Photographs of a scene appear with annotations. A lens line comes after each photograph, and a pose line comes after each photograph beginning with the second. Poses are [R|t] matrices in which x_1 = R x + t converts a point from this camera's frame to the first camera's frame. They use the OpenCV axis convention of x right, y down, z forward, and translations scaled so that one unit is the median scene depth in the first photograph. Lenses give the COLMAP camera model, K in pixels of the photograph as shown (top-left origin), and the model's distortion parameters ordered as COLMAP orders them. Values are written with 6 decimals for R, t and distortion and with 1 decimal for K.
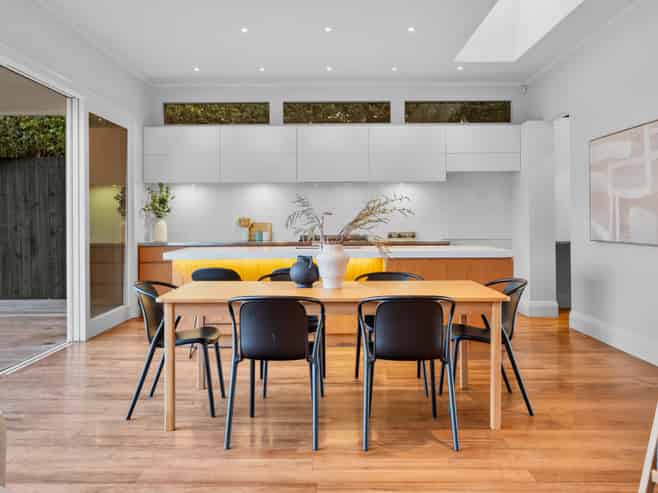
lens RADIAL K [[522.7, 0, 331.5], [0, 522.7, 242.8], [0, 0, 1]] dist [-0.001923, 0.004632]
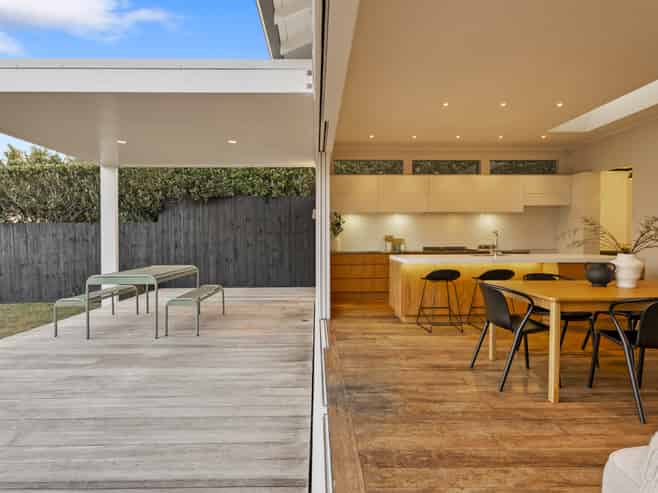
lens RADIAL K [[304.5, 0, 328.3], [0, 304.5, 250.4], [0, 0, 1]] dist [0.004945, 0.000627]
pose [[0.999927, 0.000363, 0.012079, -0.355636], [-0.000368, 1.000000, 0.000416, -0.004041], [-0.012079, -0.000421, 0.999927, 0.109119]]
